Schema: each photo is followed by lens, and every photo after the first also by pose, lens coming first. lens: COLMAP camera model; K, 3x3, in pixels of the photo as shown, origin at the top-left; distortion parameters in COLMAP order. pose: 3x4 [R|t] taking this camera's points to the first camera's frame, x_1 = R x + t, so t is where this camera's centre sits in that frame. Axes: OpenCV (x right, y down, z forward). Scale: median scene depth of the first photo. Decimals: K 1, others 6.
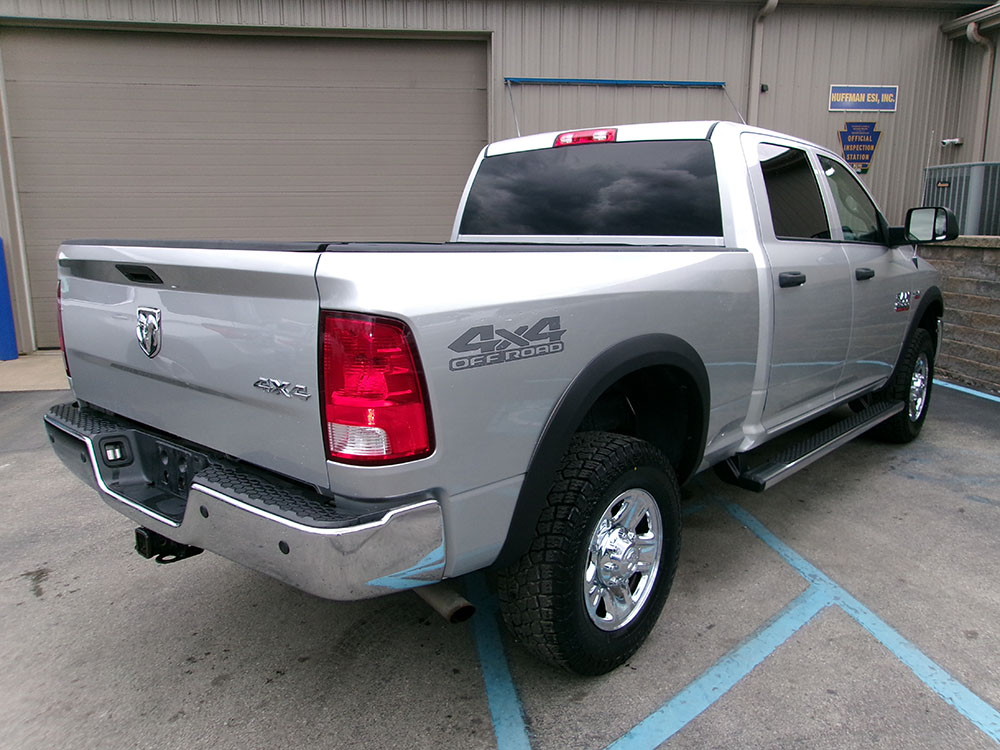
lens RADIAL K [[777.6, 0, 507.7], [0, 777.6, 367.5], [0, 0, 1]] dist [-0.023271, 0.049438]
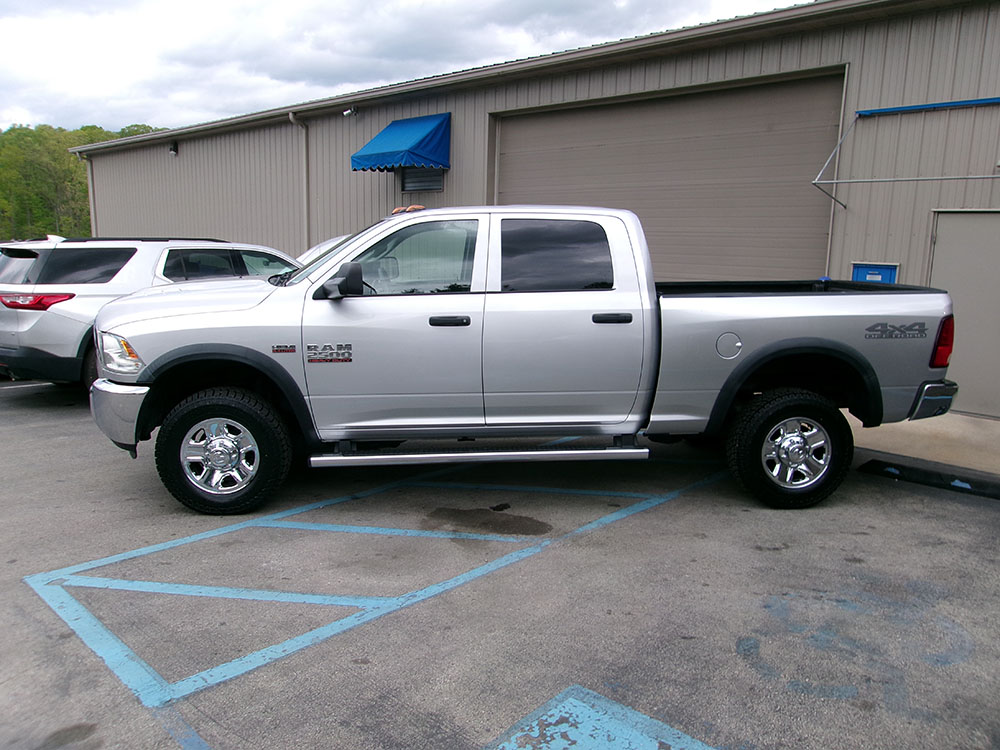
lens RADIAL K [[777.6, 0, 519.7], [0, 777.6, 376.5], [0, 0, 1]] dist [-0.023271, 0.049438]
pose [[0.627146, 0.152285, -0.763870, 1.163761], [-0.166802, 0.984208, 0.059265, -0.124444], [0.760832, 0.090247, 0.642643, 0.319680]]
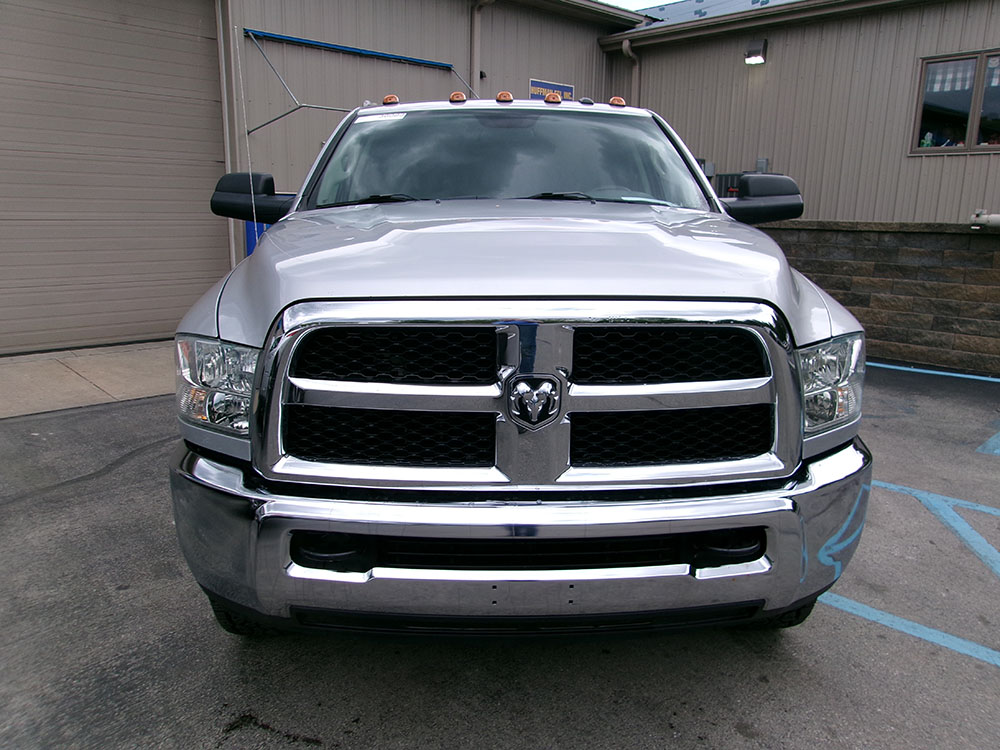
lens RADIAL K [[777.6, 0, 507.3], [0, 777.6, 369.9], [0, 0, 1]] dist [-0.023271, 0.049438]
pose [[0.813663, -0.105759, 0.571636, -0.705566], [0.092786, 0.994333, 0.051893, -0.036833], [-0.573885, 0.010817, 0.818865, 0.314006]]
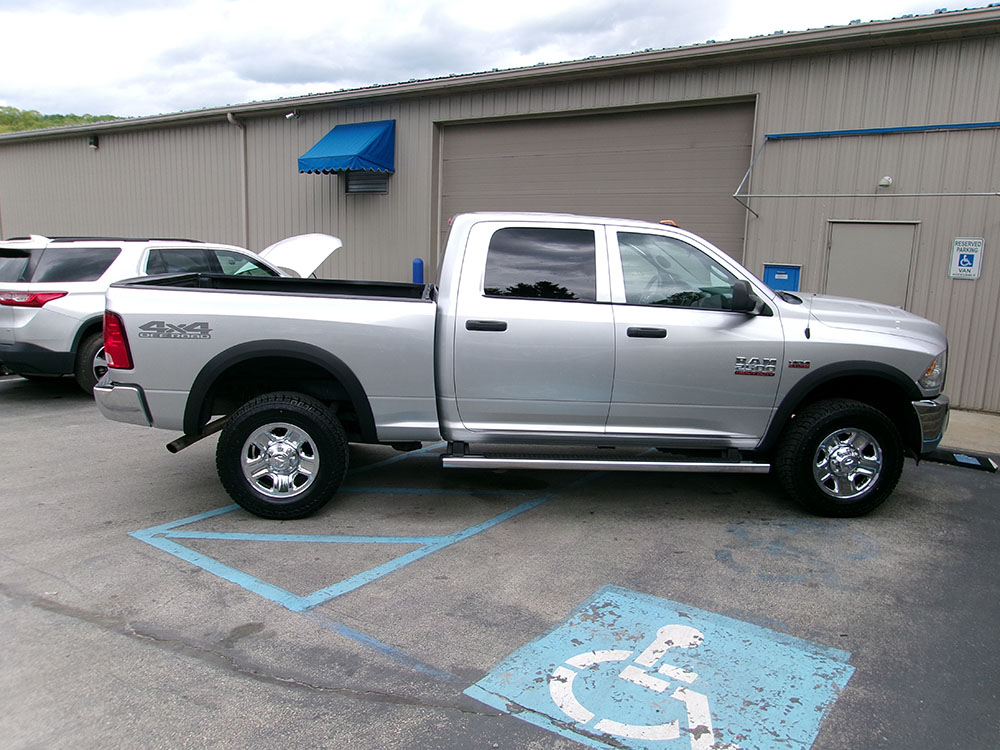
lens RADIAL K [[777.6, 0, 518.5], [0, 777.6, 377.2], [0, 0, 1]] dist [-0.023271, 0.049438]
pose [[0.722897, 0.147363, -0.675058, 1.234304], [-0.158243, 0.986335, 0.045857, -0.086467], [0.672591, 0.073673, 0.736338, 0.002997]]
